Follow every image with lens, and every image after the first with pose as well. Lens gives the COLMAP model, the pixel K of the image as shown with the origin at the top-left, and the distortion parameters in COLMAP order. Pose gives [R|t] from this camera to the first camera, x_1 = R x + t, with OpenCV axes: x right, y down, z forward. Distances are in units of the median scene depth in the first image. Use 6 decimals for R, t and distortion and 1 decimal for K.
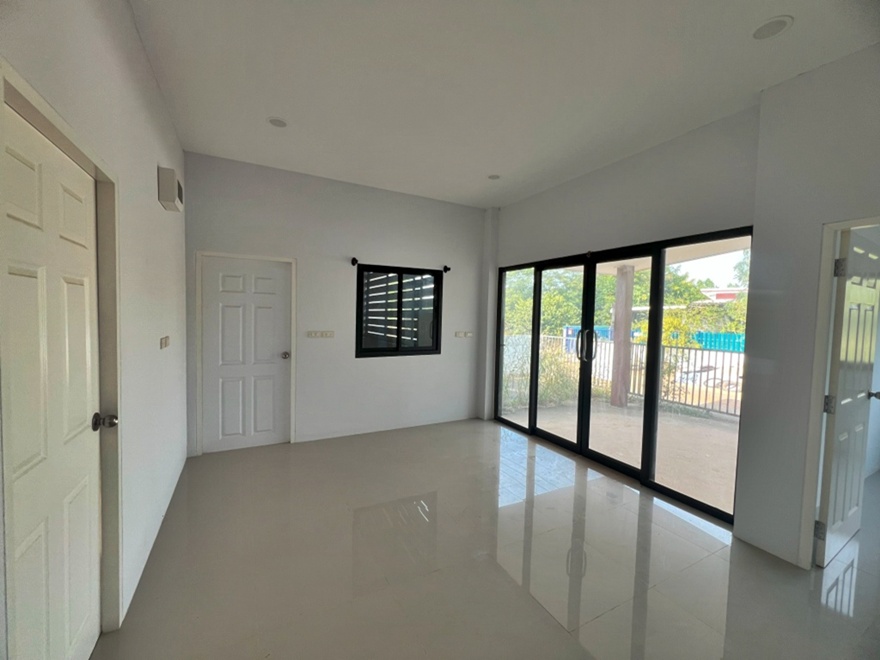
lens RADIAL K [[368.1, 0, 440.5], [0, 368.1, 331.4], [0, 0, 1]] dist [-0.002236, 0.000542]
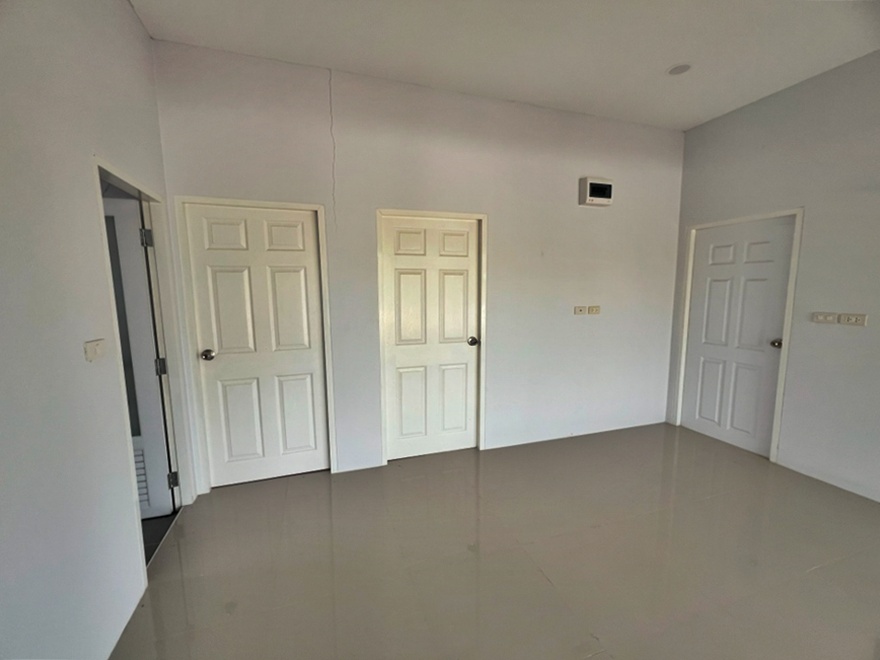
lens RADIAL K [[368.1, 0, 436.1], [0, 368.1, 332.8], [0, 0, 1]] dist [-0.002236, 0.000542]
pose [[-0.168364, 0.094890, -0.981147, 0.423874], [-0.045687, 0.993535, 0.103928, -0.002040], [0.984665, 0.062323, -0.162941, 0.445012]]
